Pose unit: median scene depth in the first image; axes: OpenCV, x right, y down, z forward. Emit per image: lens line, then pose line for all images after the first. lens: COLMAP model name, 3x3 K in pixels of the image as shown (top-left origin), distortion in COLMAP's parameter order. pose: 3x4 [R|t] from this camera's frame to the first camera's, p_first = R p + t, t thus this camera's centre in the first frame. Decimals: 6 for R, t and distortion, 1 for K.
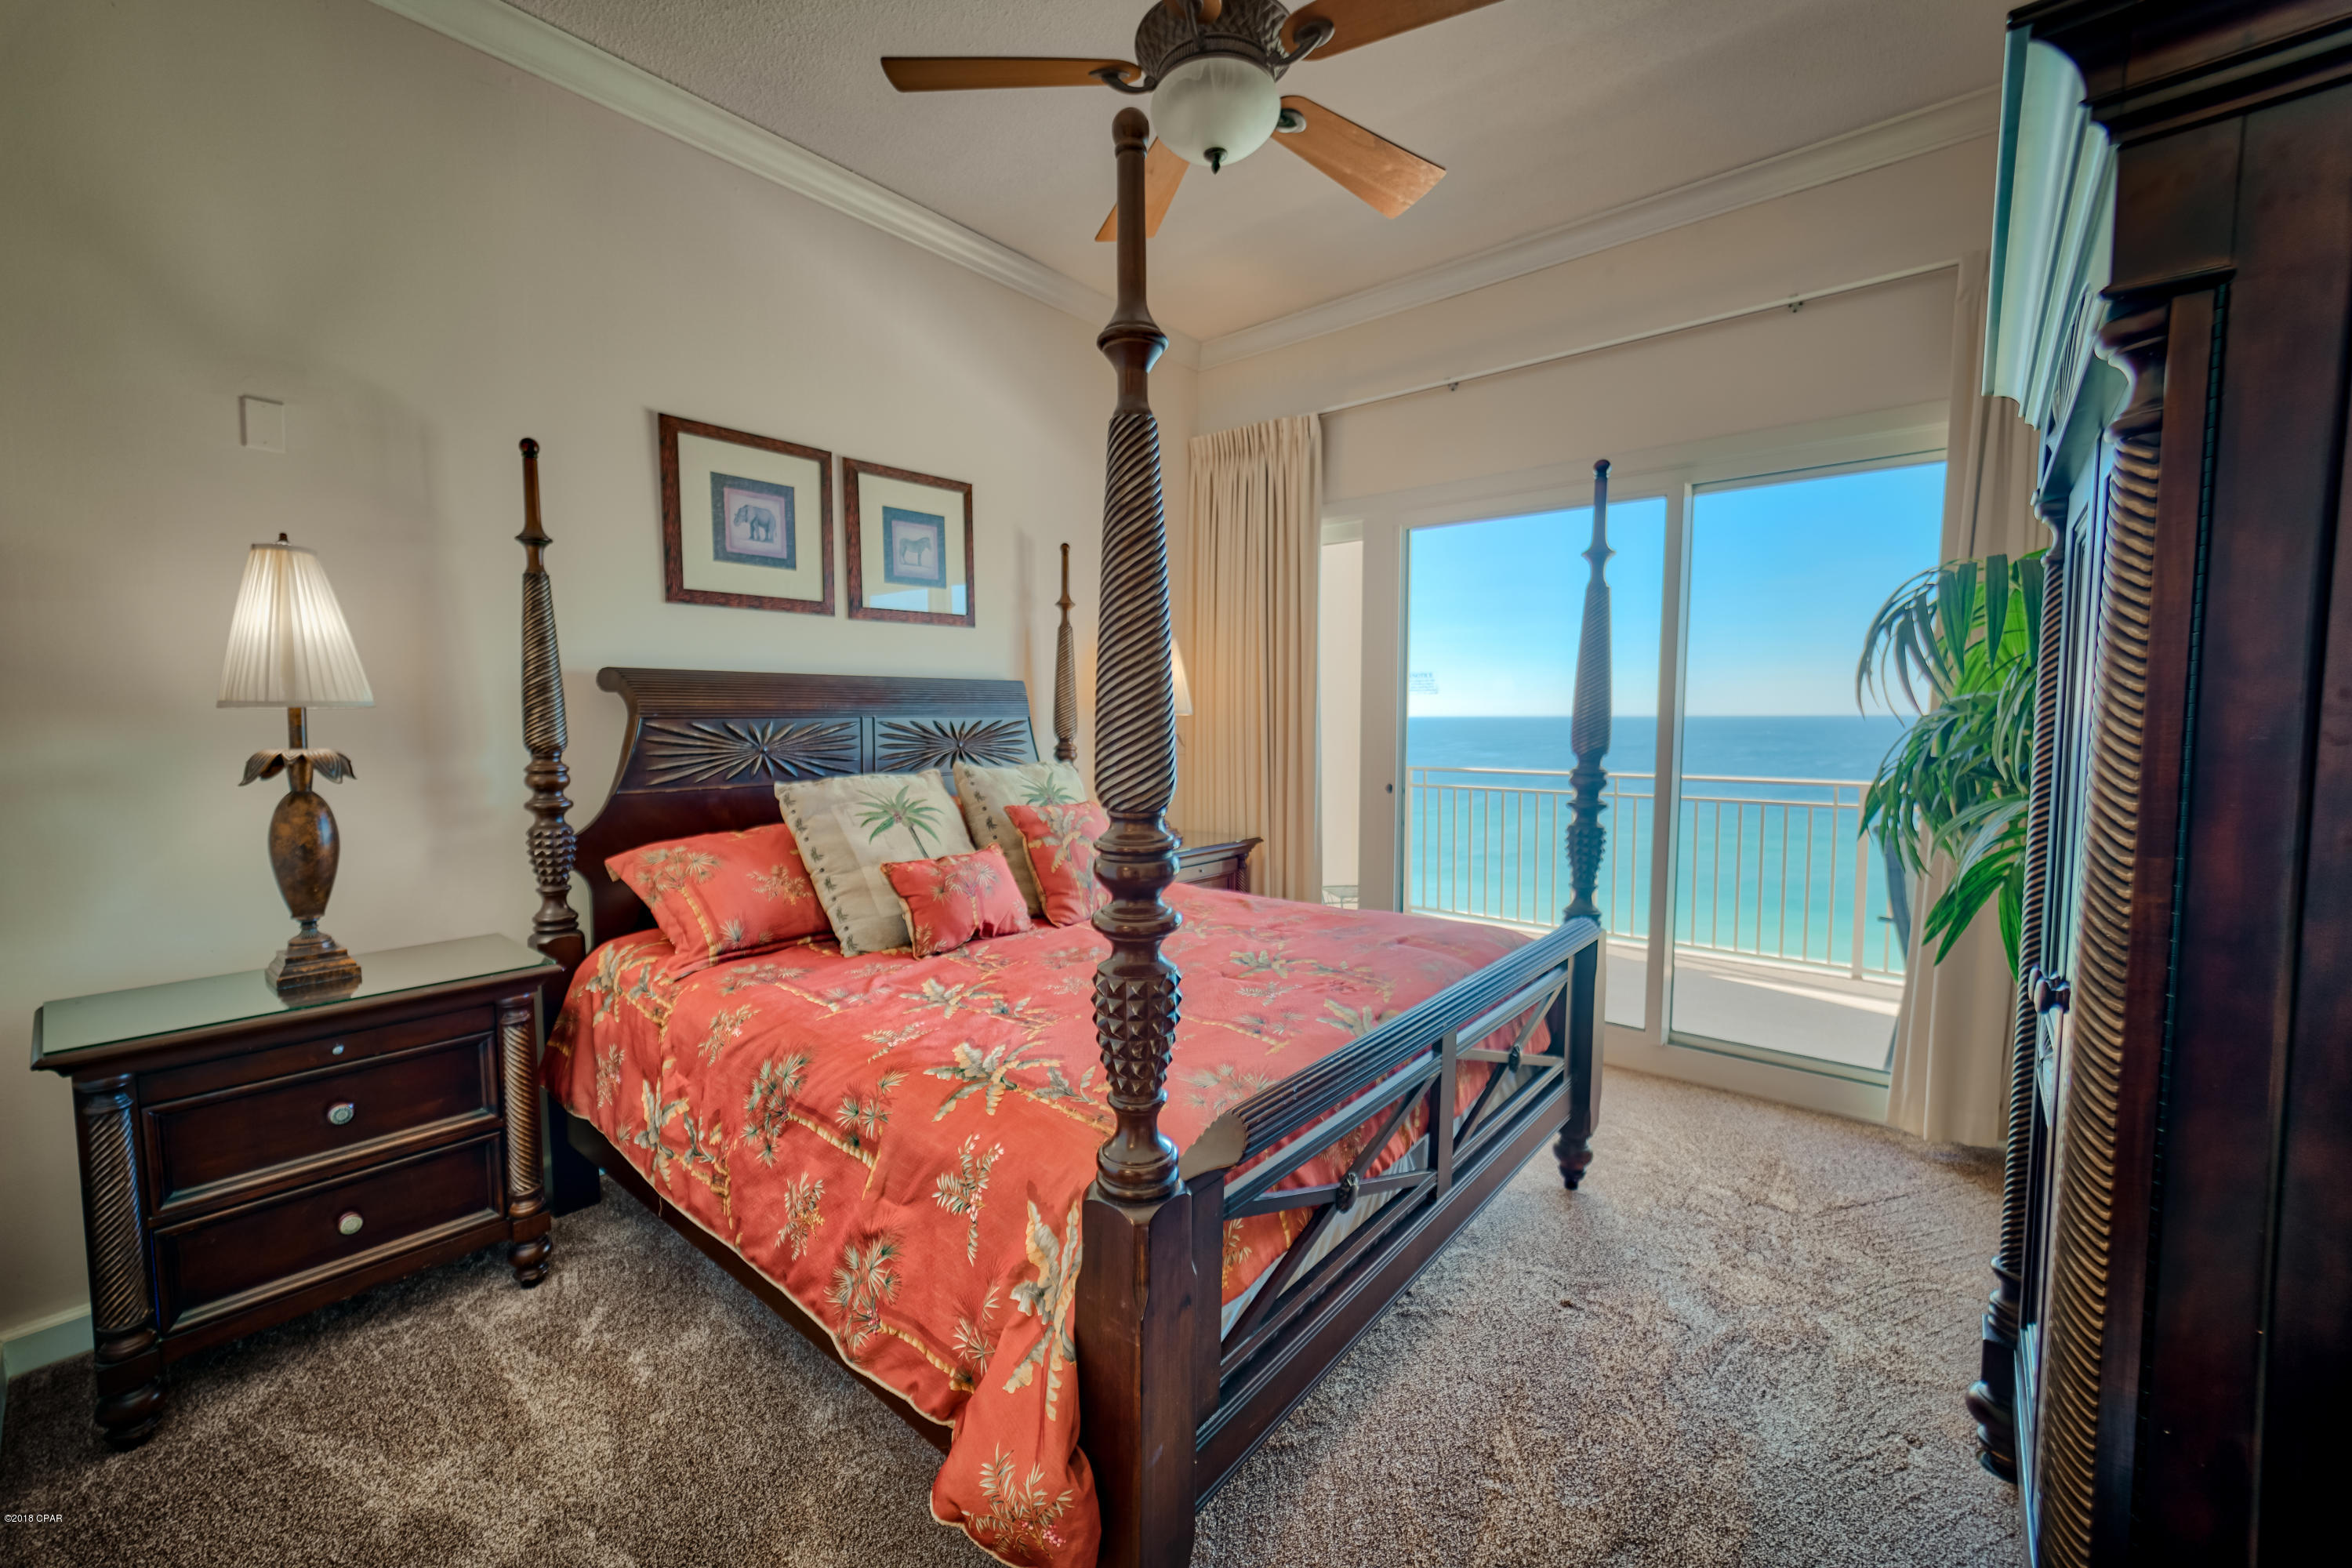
lens RADIAL K [[946.0, 0, 1168.2], [0, 946.0, 790.0], [0, 0, 1]] dist [0.001711, -0.000374]
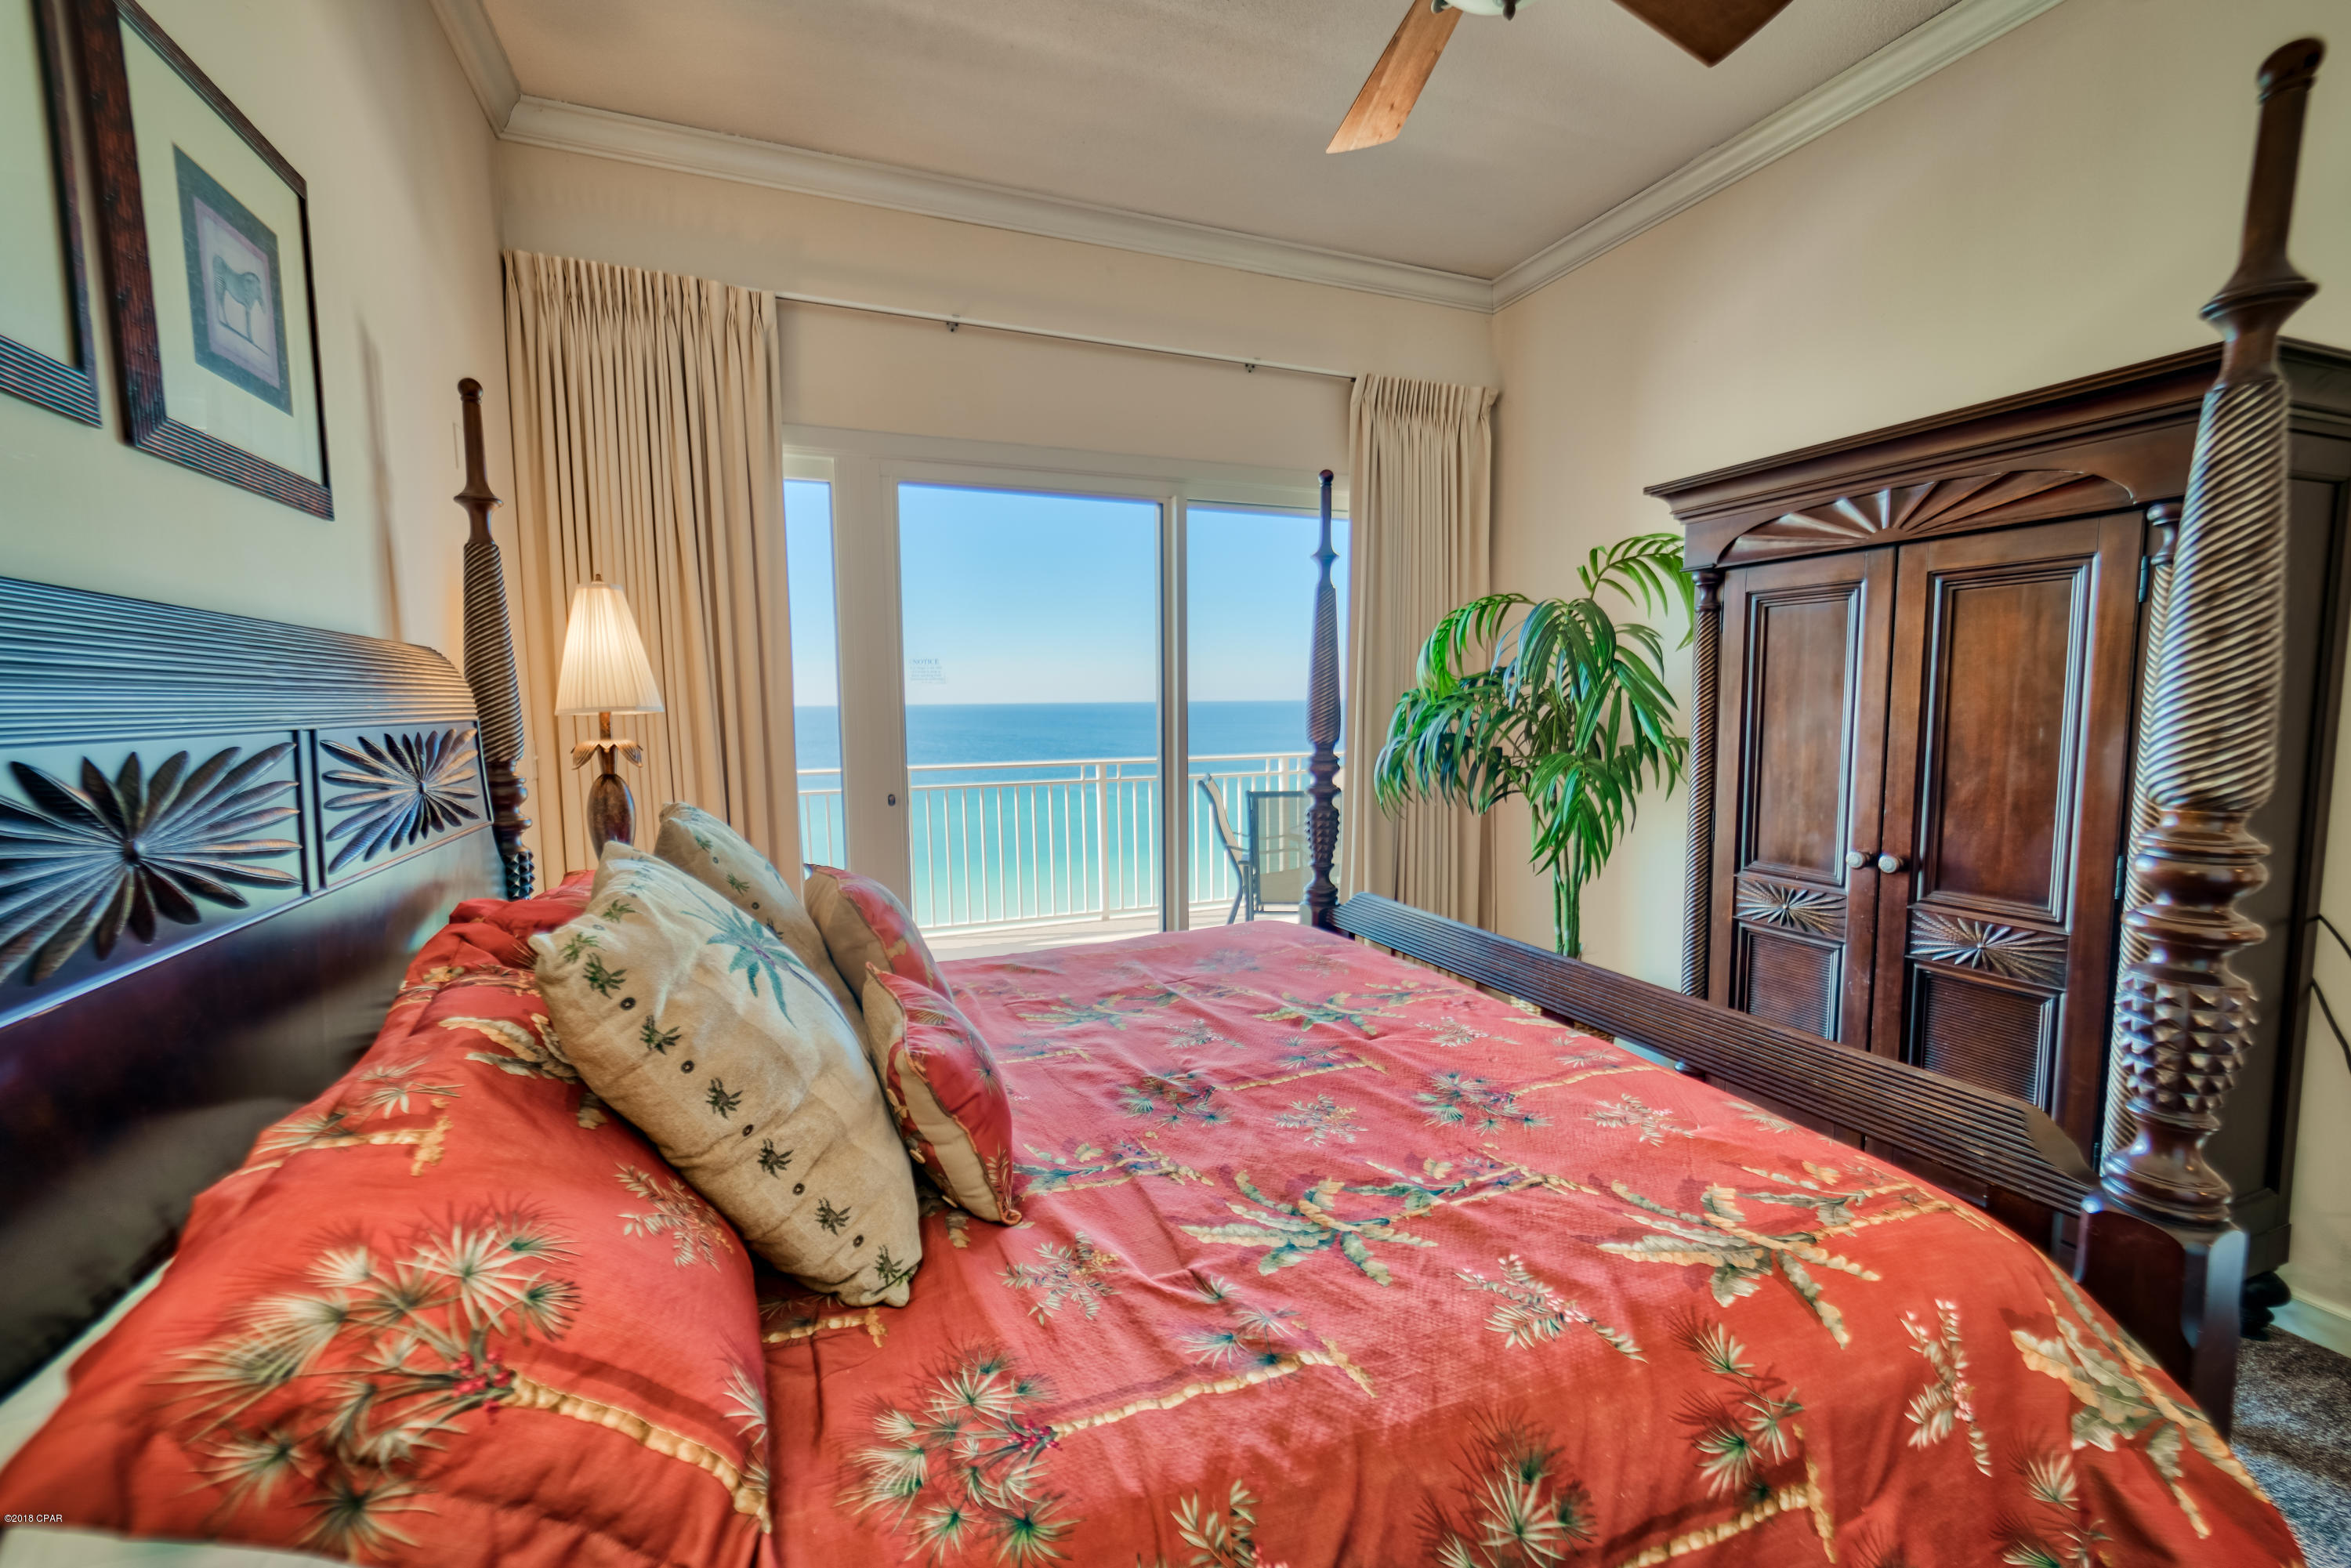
lens RADIAL K [[945.6, 0, 1167.7], [0, 945.6, 790.0], [0, 0, 1]] dist [0.001711, -0.000374]
pose [[0.467113, -0.087750, 0.879833, -0.741709], [0.078993, 0.995226, 0.057320, -0.074263], [-0.880662, 0.042726, 0.471814, 0.809128]]
